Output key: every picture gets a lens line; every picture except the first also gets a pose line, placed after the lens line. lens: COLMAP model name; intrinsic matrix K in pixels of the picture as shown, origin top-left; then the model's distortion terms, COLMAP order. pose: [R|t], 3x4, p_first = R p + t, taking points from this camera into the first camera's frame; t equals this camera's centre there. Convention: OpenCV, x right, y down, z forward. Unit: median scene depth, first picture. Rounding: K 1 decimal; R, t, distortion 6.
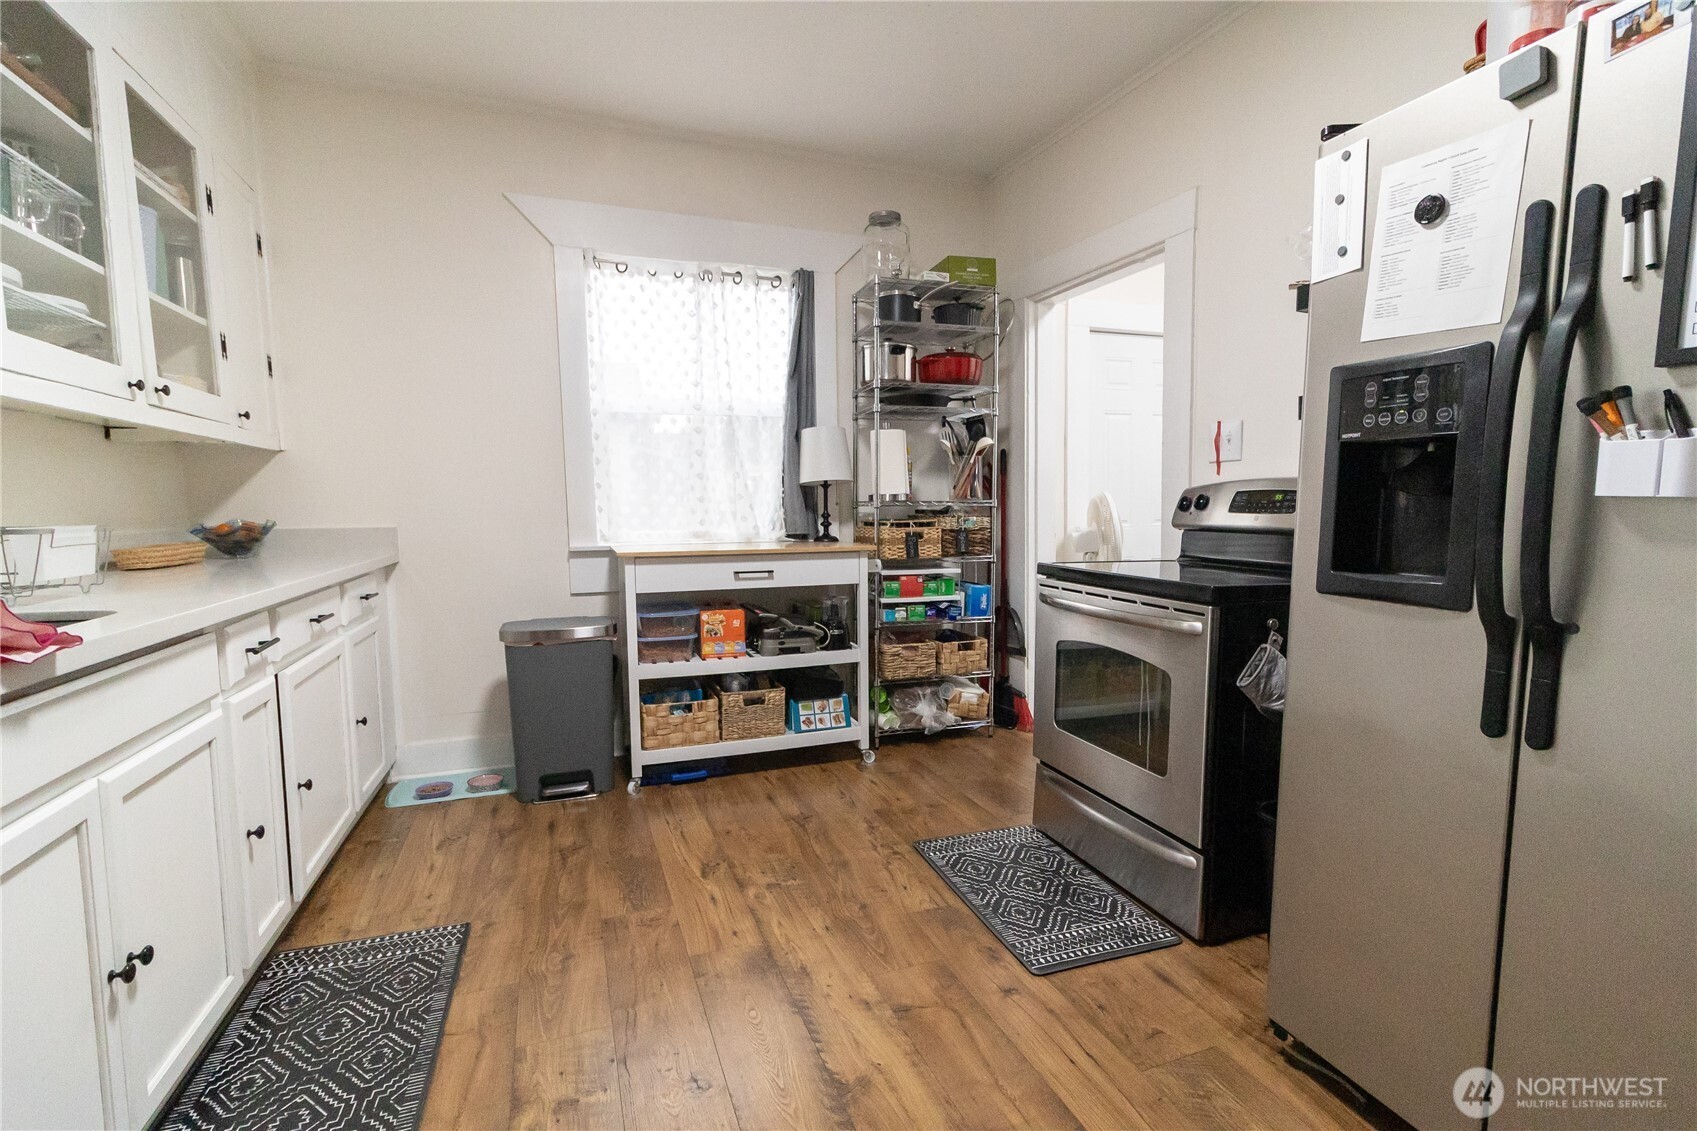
lens RADIAL K [[766.5, 0, 848.5], [0, 766.5, 565.5], [0, 0, 1]] dist [-0.000533, -0.000237]
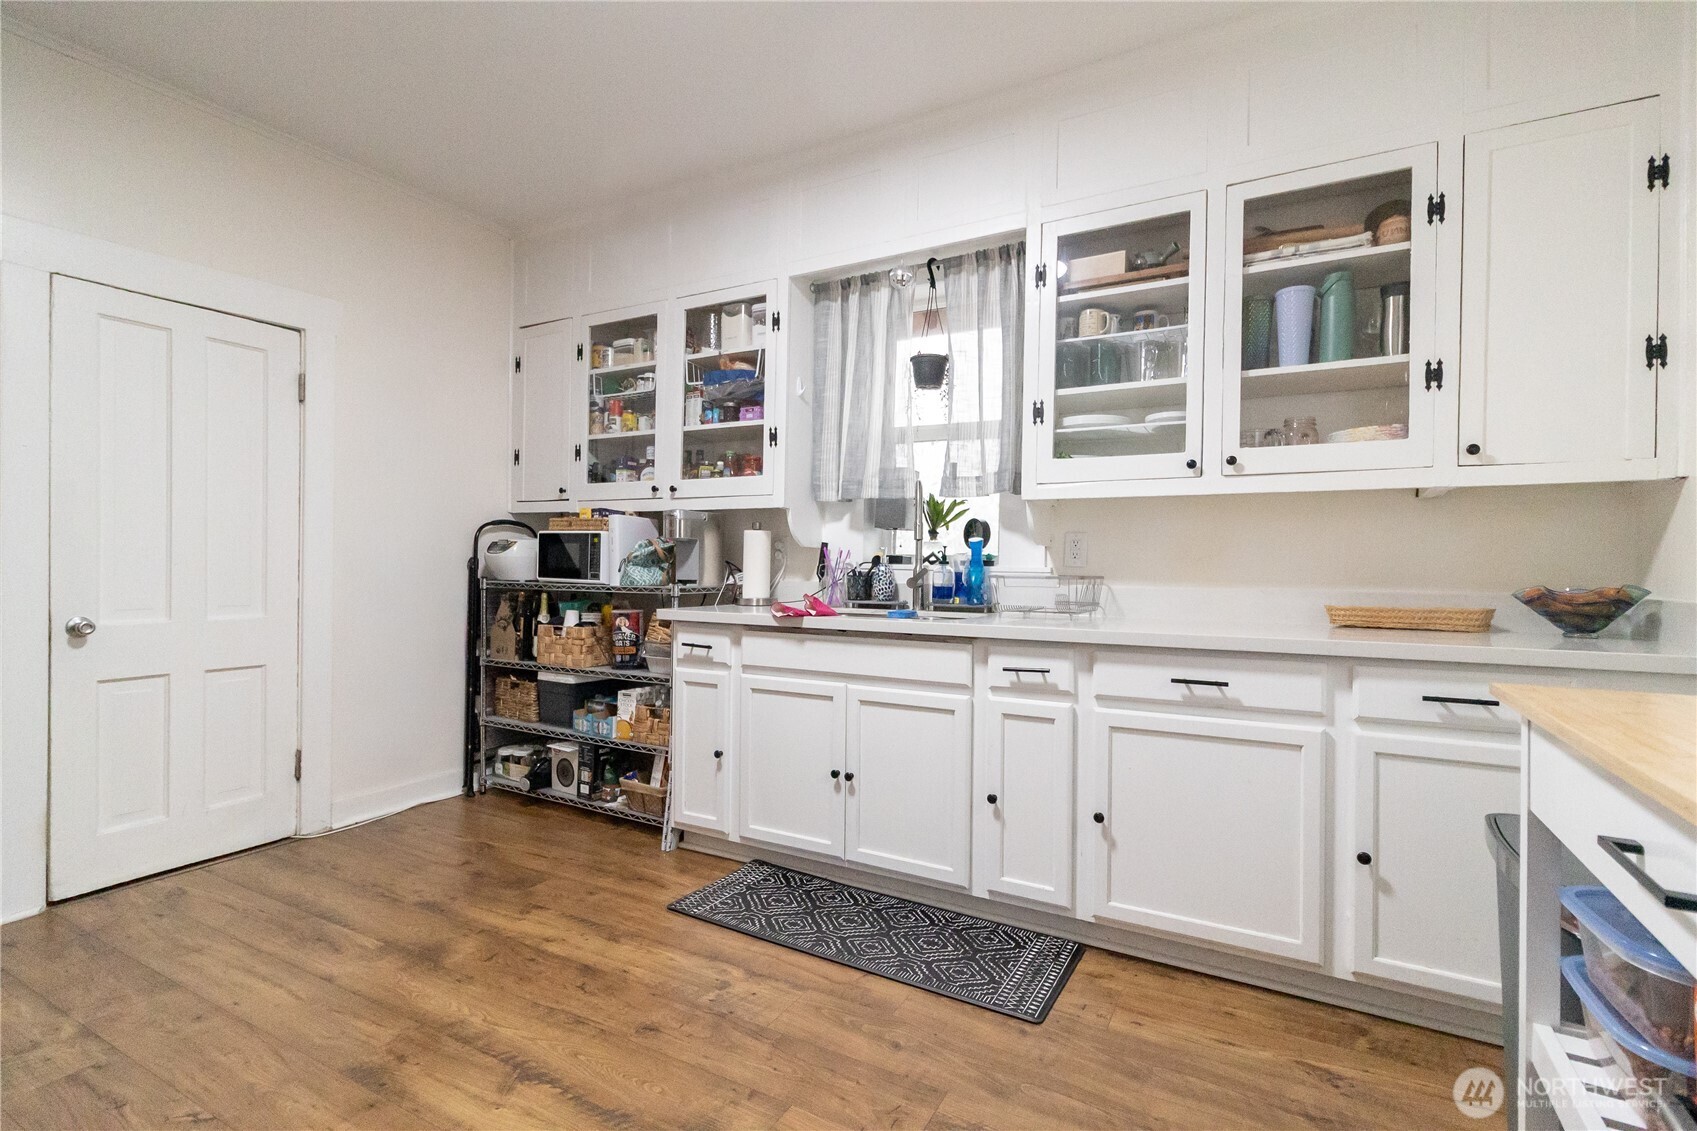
lens RADIAL K [[766.5, 0, 848.5], [0, 766.5, 565.5], [0, 0, 1]] dist [-0.000533, -0.000237]
pose [[-0.749886, 0.001597, -0.661565, 0.186528], [-0.055957, 0.996261, 0.065831, -0.082037], [0.659196, 0.086385, -0.746993, 1.017923]]
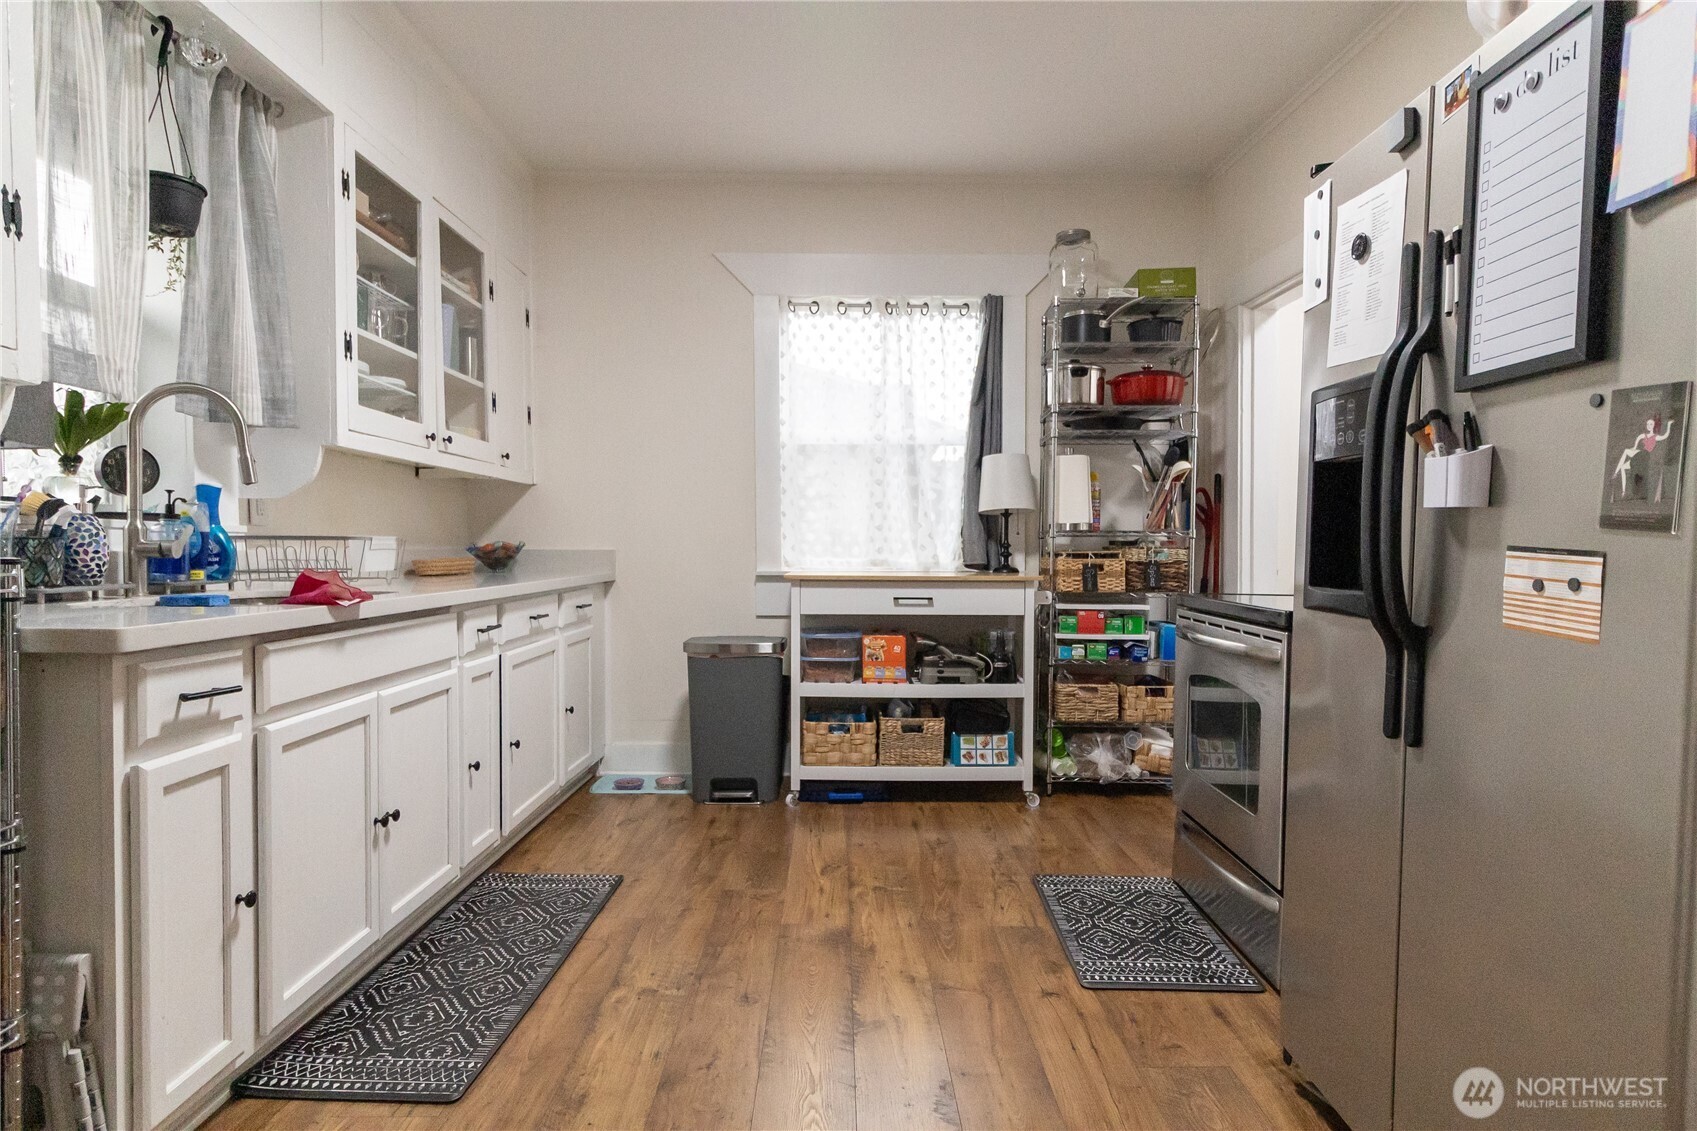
lens RADIAL K [[922.0, 0, 848.1], [0, 922.0, 561.2], [0, 0, 1]] dist [-0.000730, 0.000019]
pose [[0.938883, 0.017360, -0.343800, 0.217016], [-0.038557, 0.997746, -0.054915, 0.030011], [0.342071, 0.064814, 0.937436, -0.174365]]
